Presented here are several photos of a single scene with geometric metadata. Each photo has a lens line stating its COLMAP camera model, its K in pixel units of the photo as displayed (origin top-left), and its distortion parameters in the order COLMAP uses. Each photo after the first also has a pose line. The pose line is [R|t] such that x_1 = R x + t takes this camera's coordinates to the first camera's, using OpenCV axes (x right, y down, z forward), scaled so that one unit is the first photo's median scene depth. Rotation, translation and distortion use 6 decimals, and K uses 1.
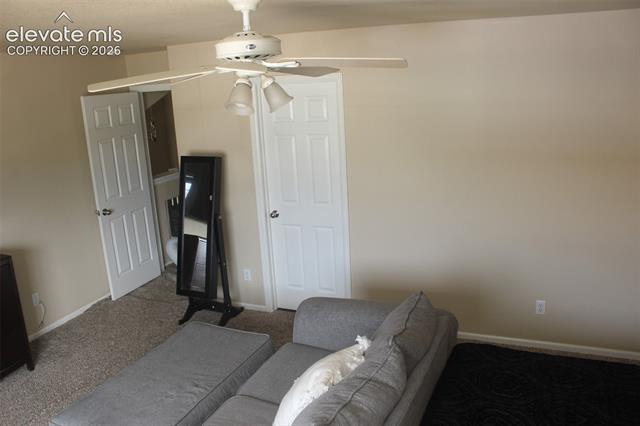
lens RADIAL K [[526.3, 0, 322.2], [0, 526.3, 208.2], [0, 0, 1]] dist [-0.123577, 0.064048]
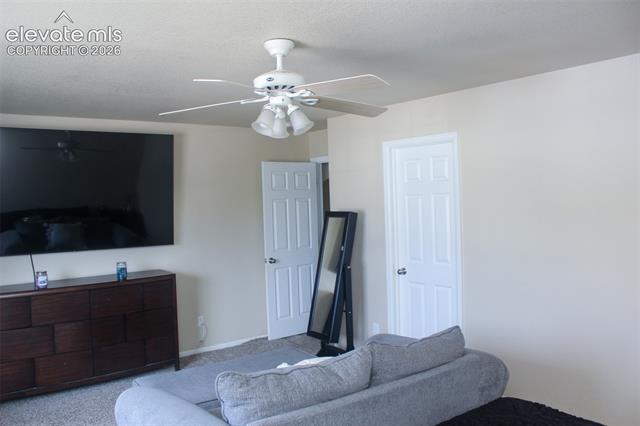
lens RADIAL K [[526.3, 0, 316.0], [0, 526.3, 215.2], [0, 0, 1]] dist [-0.123577, 0.064048]
pose [[0.875885, 0.039491, -0.480900, 0.255052], [-0.129104, 0.979488, -0.154708, 0.085782], [0.464927, 0.197592, 0.863018, 0.008415]]
